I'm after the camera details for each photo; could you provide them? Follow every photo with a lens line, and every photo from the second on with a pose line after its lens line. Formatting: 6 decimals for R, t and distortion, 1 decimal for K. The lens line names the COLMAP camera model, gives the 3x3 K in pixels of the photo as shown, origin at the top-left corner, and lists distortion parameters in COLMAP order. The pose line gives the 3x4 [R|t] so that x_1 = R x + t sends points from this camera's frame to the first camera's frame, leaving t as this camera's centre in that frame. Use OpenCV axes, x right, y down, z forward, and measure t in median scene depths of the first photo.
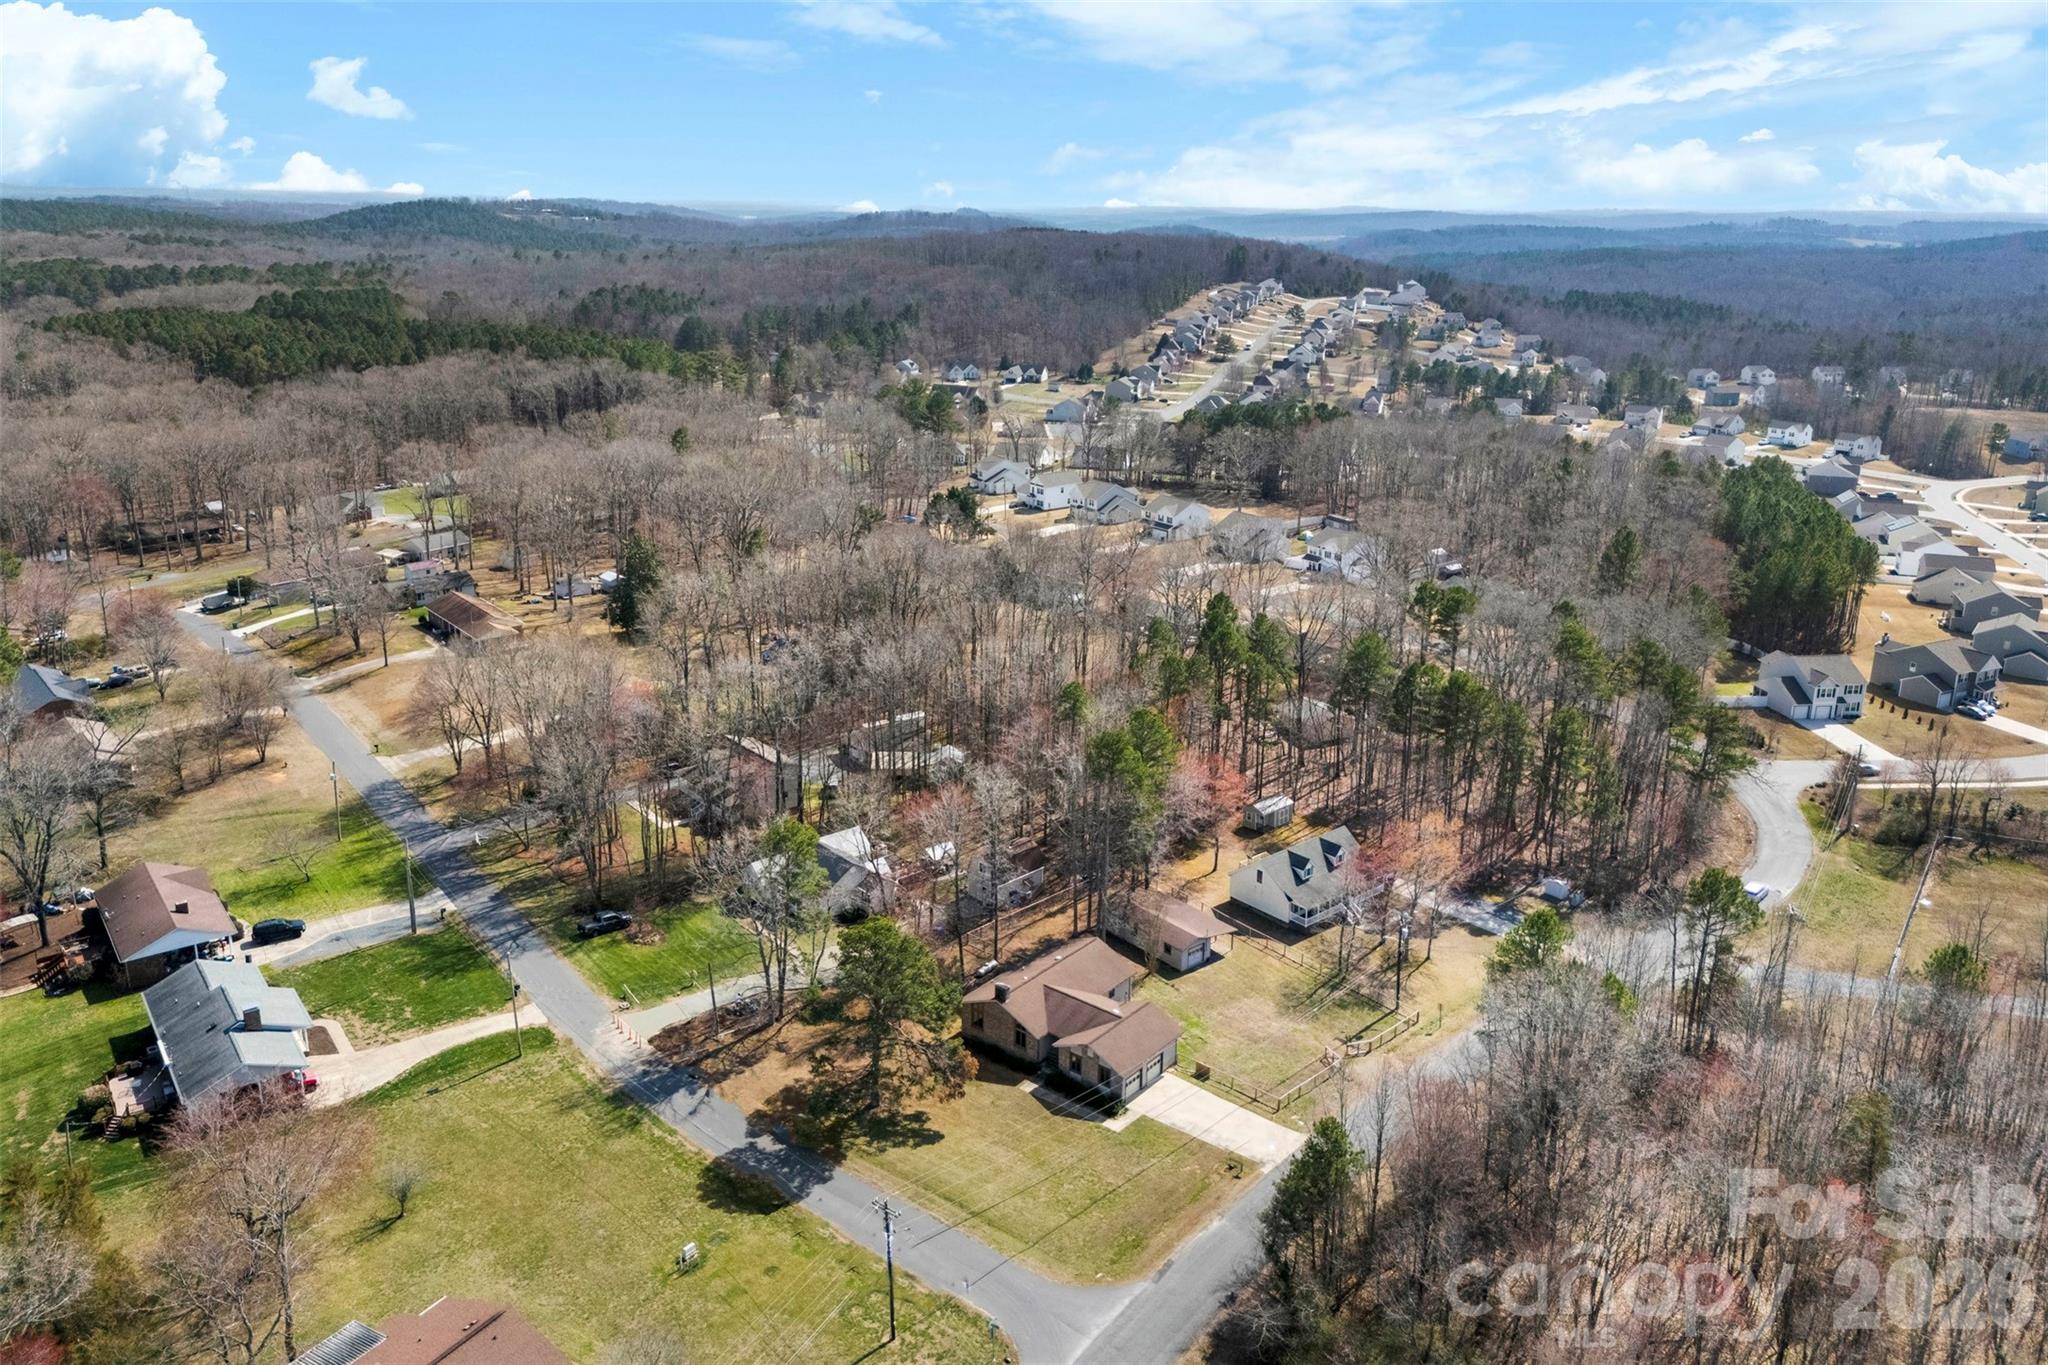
lens RADIAL K [[1469.7, 0, 1018.6], [0, 1469.7, 688.9], [0, 0, 1]] dist [0.081120, -0.009651]
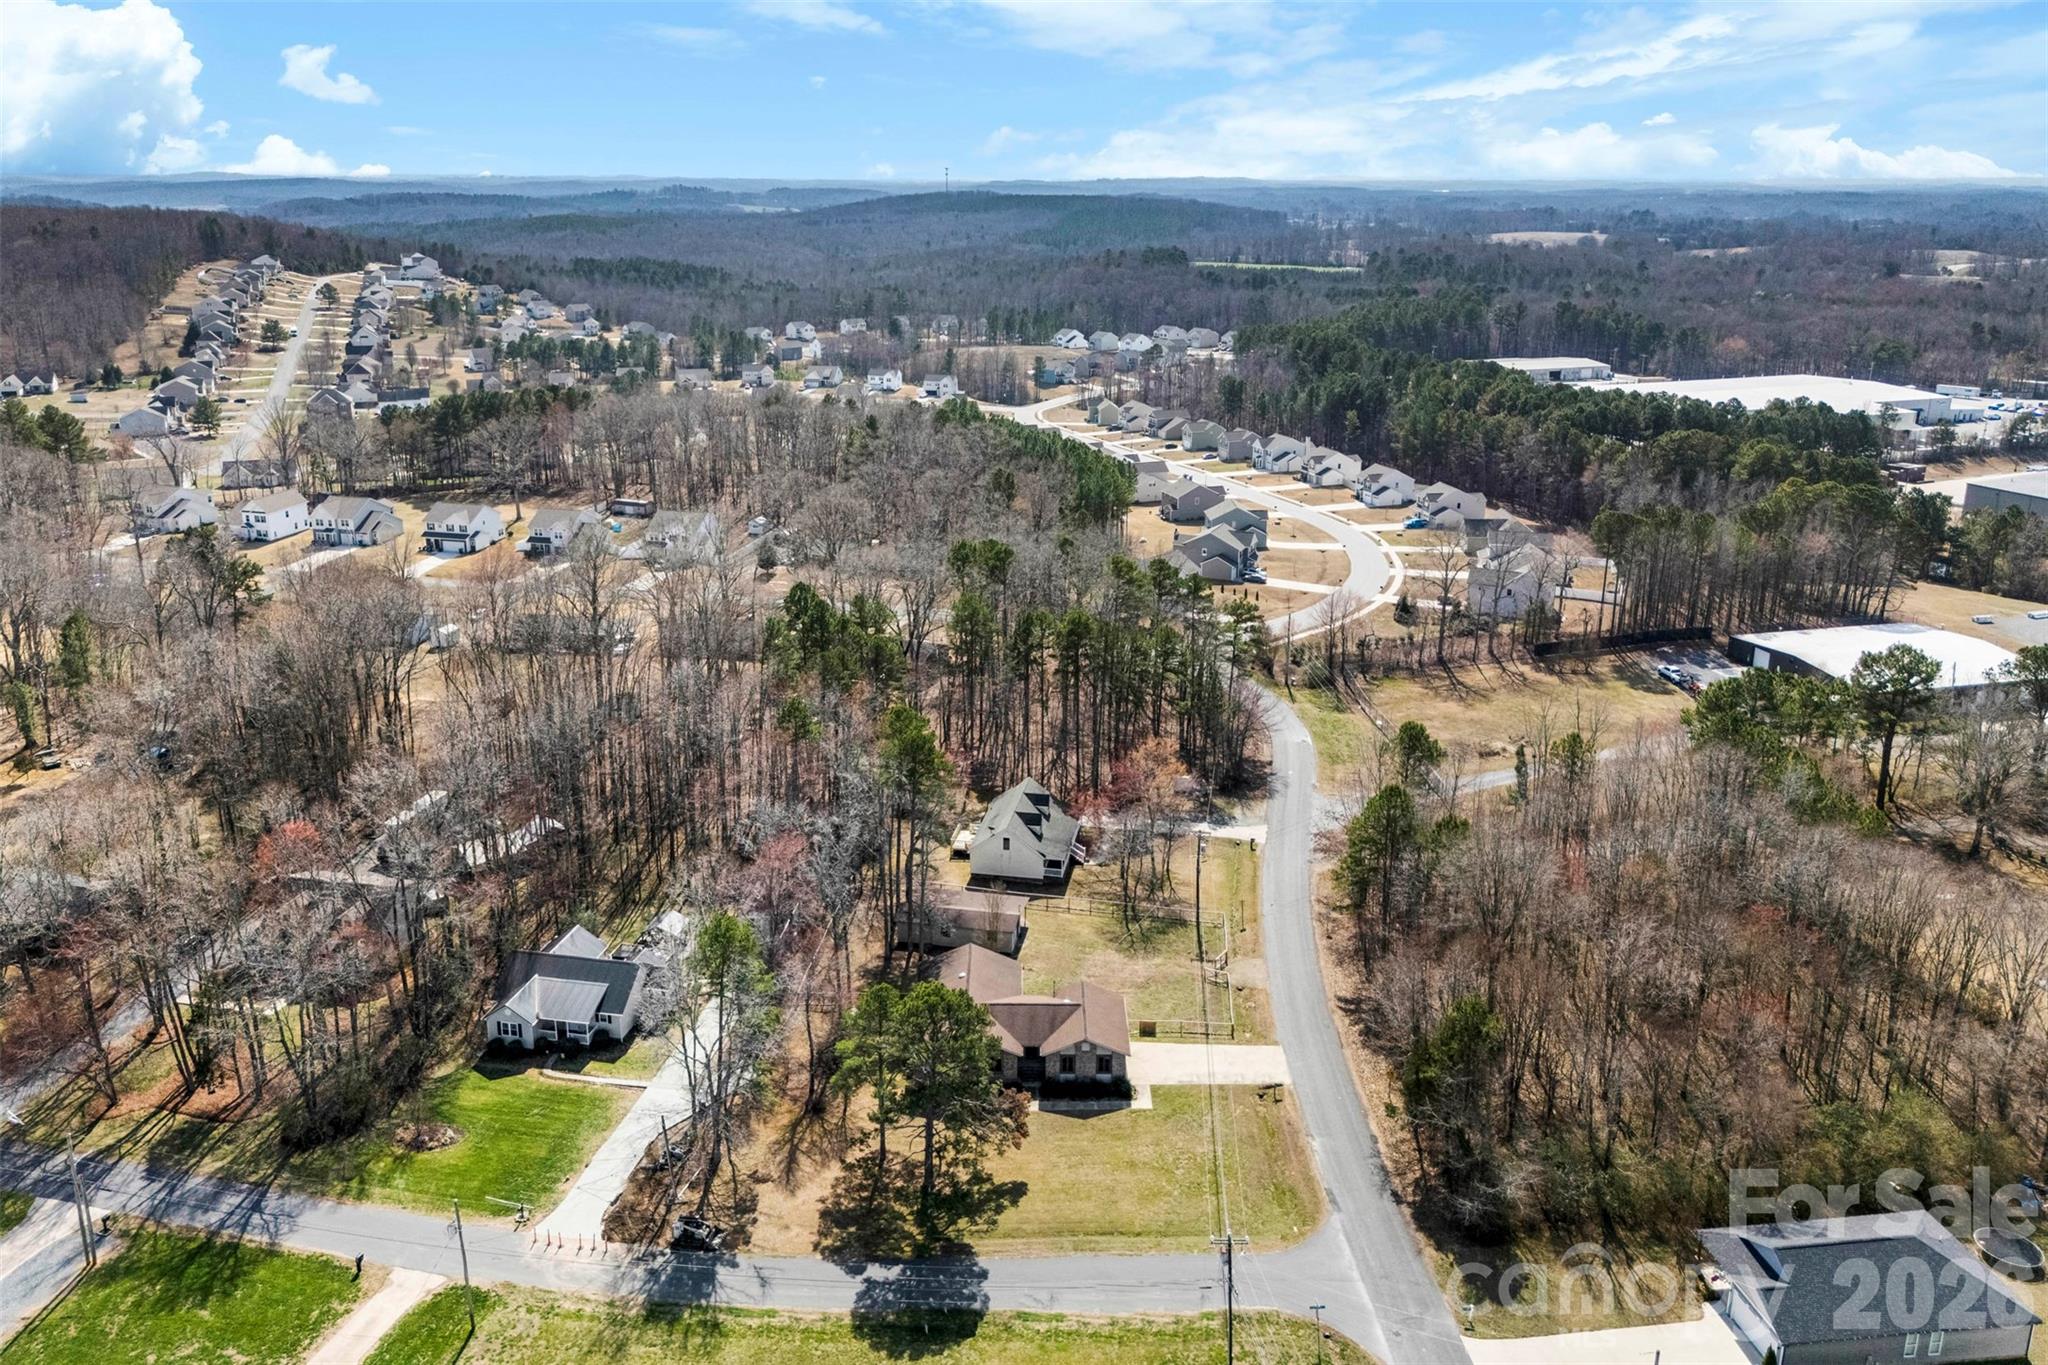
lens RADIAL K [[1469.7, 0, 975.6], [0, 1469.7, 683.2], [0, 0, 1]] dist [0.081120, -0.009651]
pose [[0.791627, -0.216234, 0.571463, -0.599159], [0.207184, 0.974870, 0.081873, -0.100631], [-0.574806, 0.053585, 0.816534, 0.253007]]
